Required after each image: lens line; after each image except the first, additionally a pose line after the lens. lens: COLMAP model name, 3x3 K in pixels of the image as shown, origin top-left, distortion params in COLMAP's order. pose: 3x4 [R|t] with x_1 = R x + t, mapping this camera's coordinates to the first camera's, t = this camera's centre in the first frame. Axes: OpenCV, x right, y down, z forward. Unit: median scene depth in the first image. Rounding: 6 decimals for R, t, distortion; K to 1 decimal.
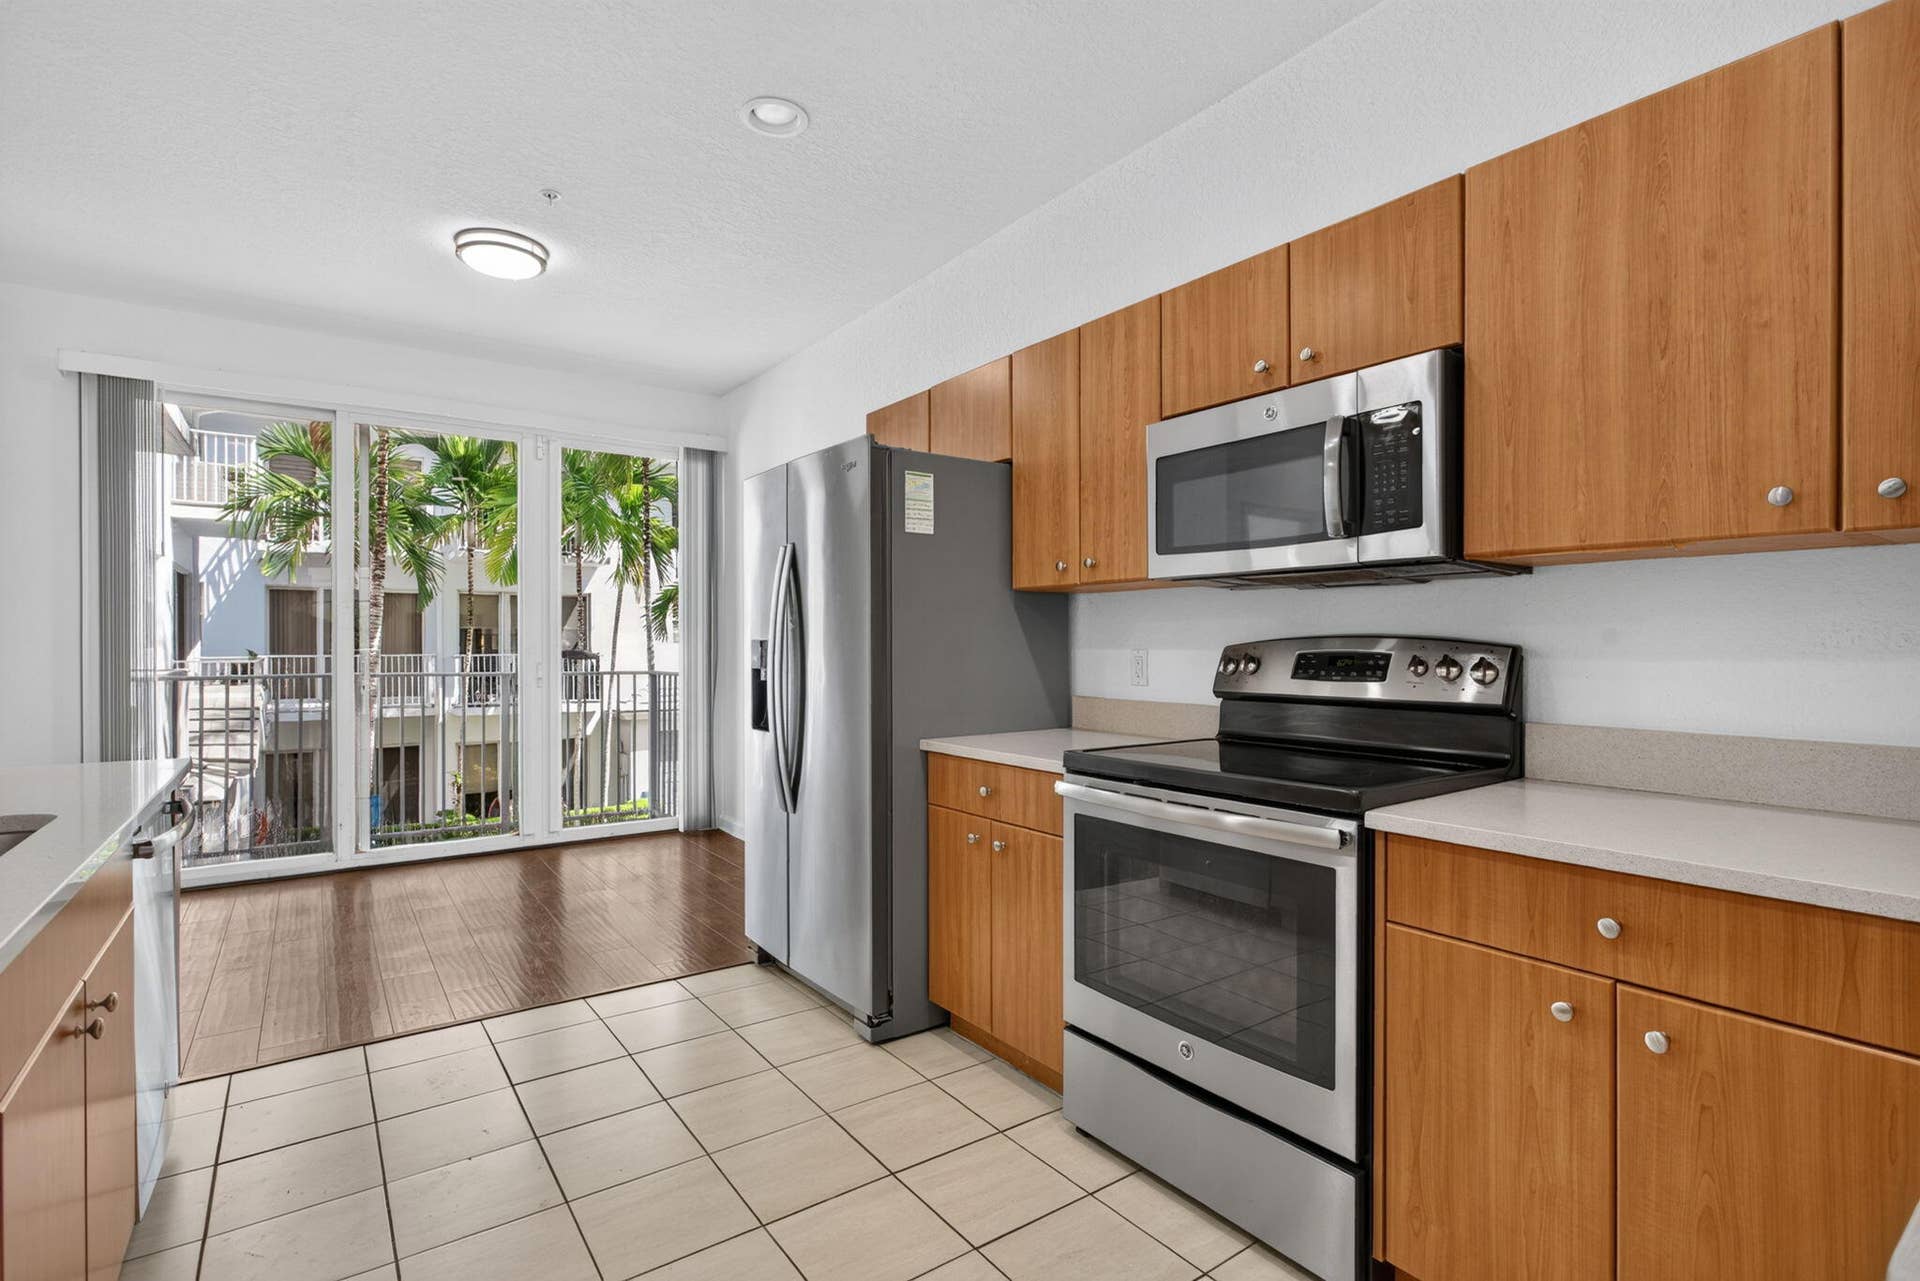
lens RADIAL K [[908.7, 0, 961.8], [0, 908.7, 646.1], [0, 0, 1]] dist [-0.001547, 0.000235]
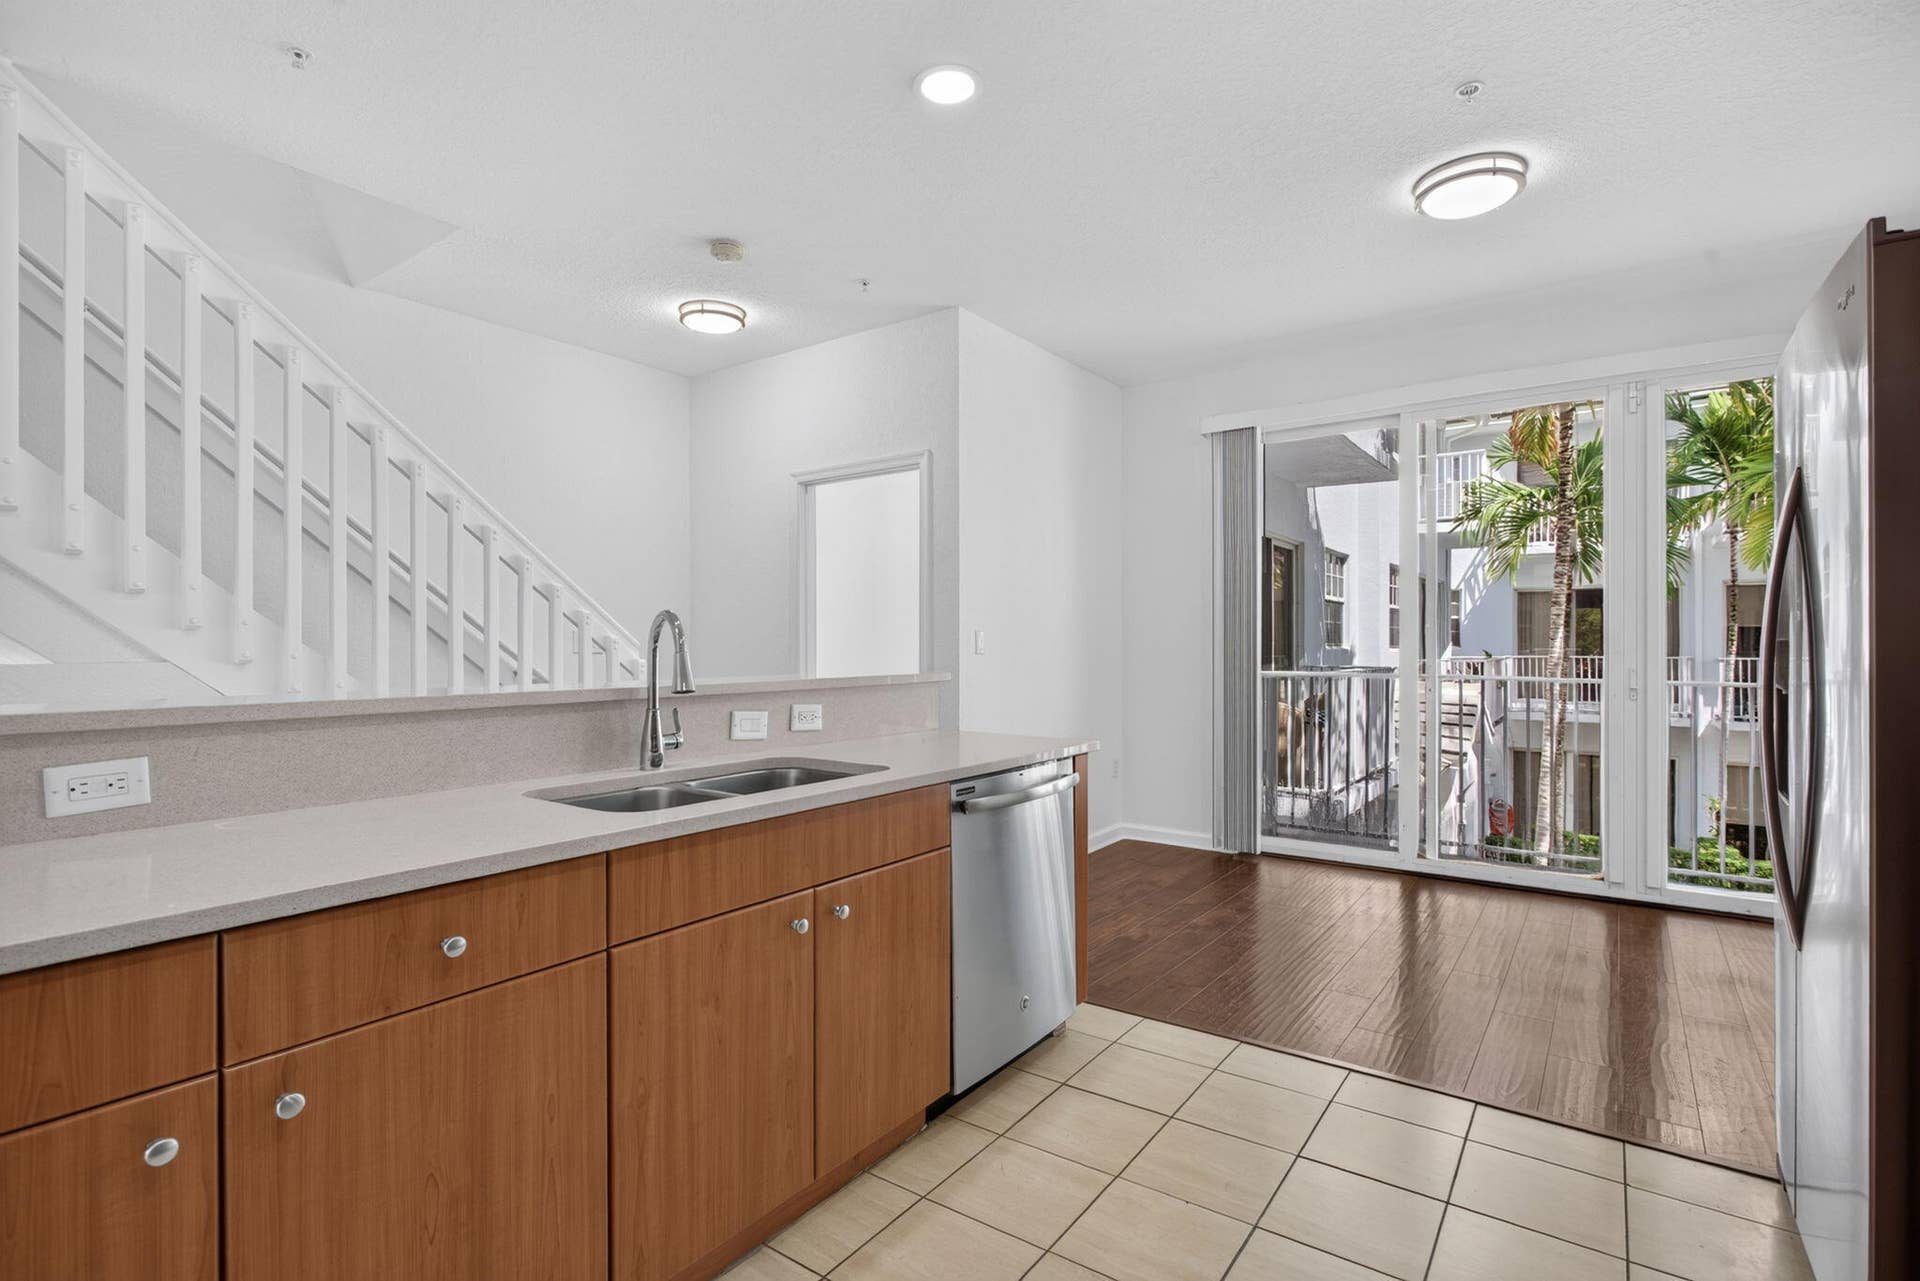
lens RADIAL K [[913.9, 0, 949.2], [0, 913.9, 649.8], [0, 0, 1]] dist [-0.002246, 0.000437]
pose [[0.311337, 0.006763, -0.950275, 0.035227], [-0.003803, 0.999976, 0.005870, -0.000221], [0.950292, 0.001786, 0.311356, 0.060229]]
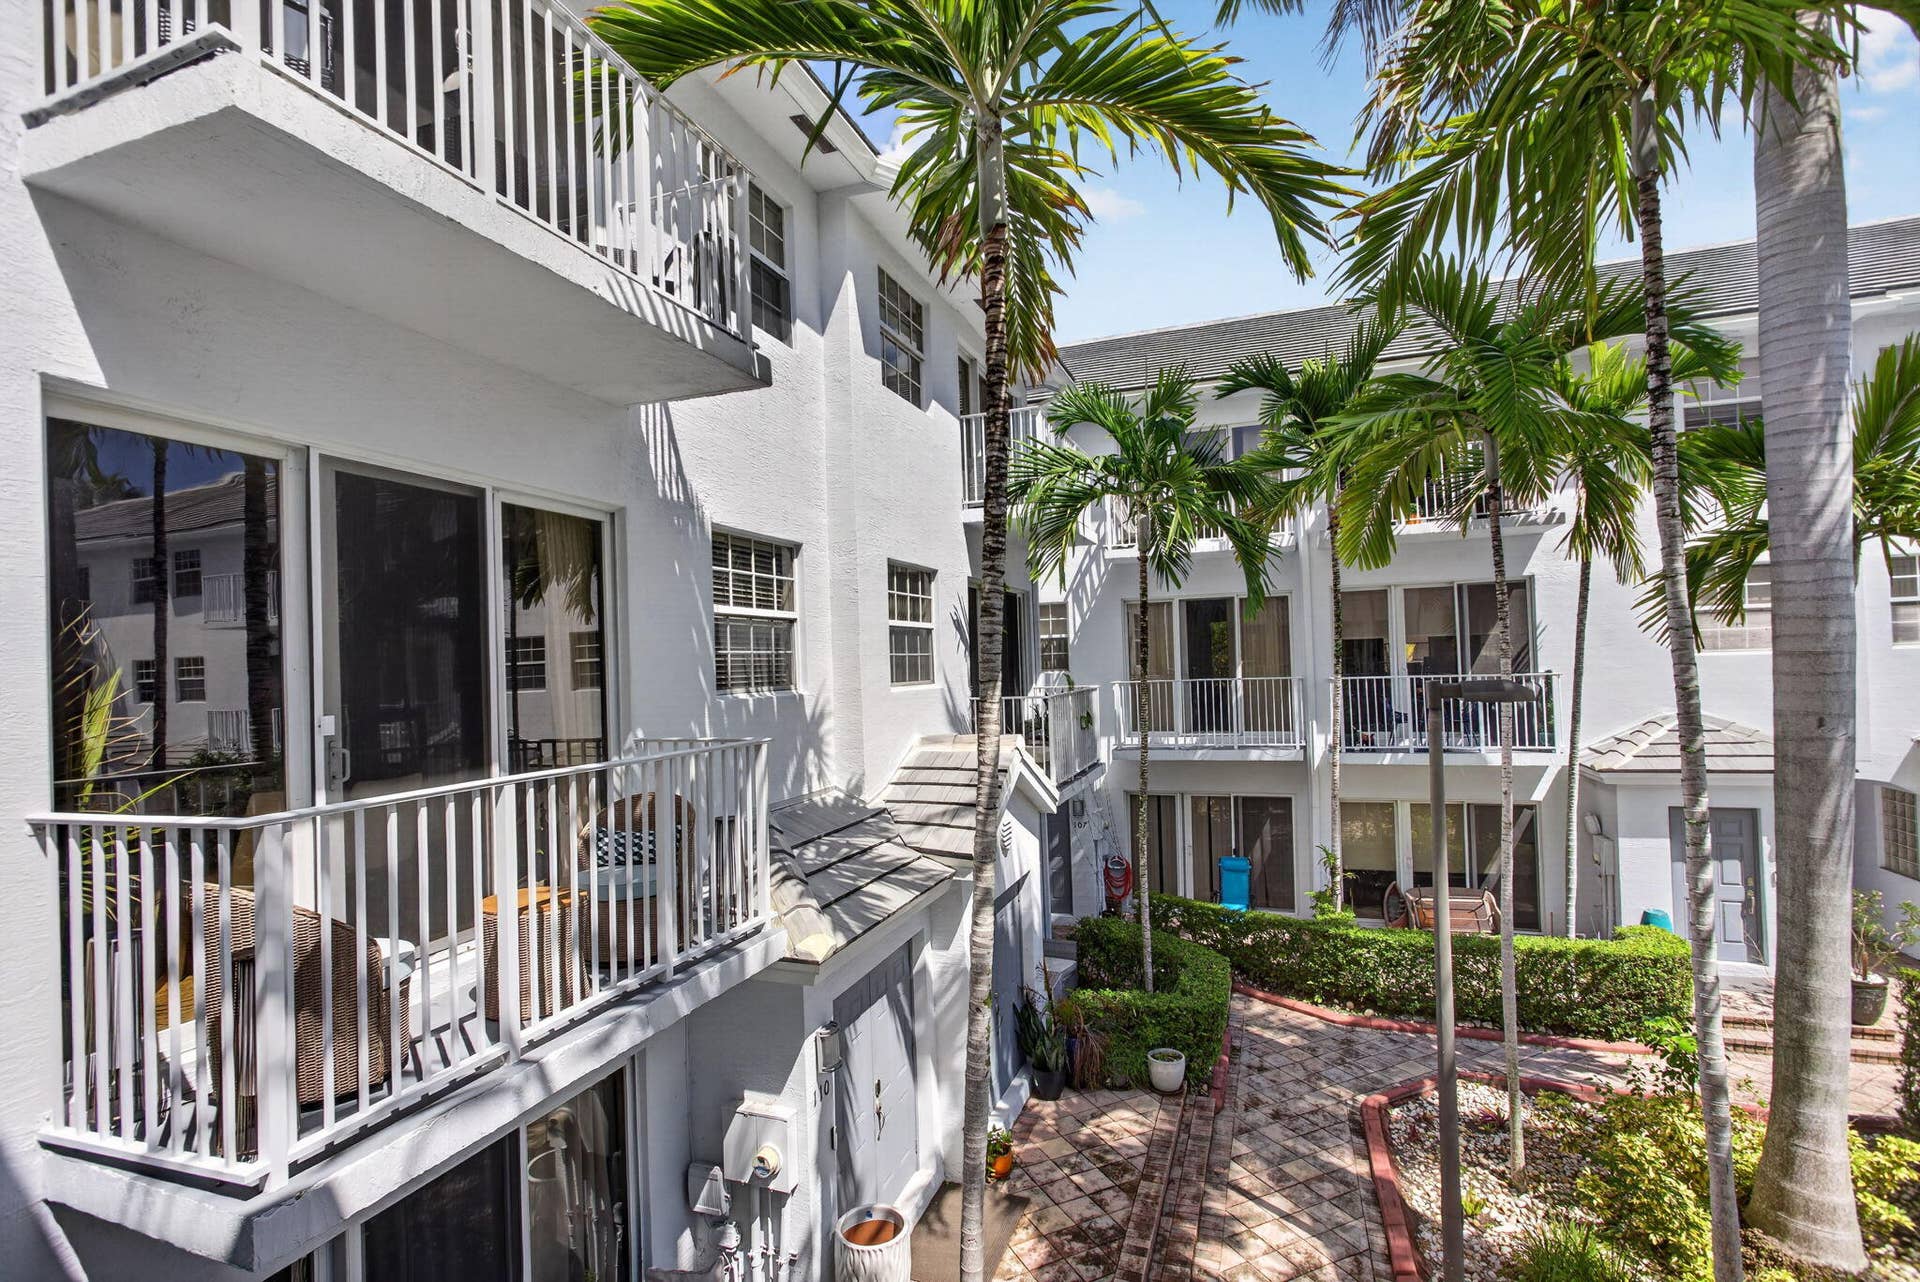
lens RADIAL K [[913.9, 0, 949.2], [0, 913.9, 650.3], [0, 0, 1]] dist [-0.002246, 0.000437]
pose [[0.562082, -0.024247, -0.826726, -0.152444], [0.024194, 0.999624, -0.012868, -0.012115], [0.826728, -0.012769, 0.562457, 0.411321]]
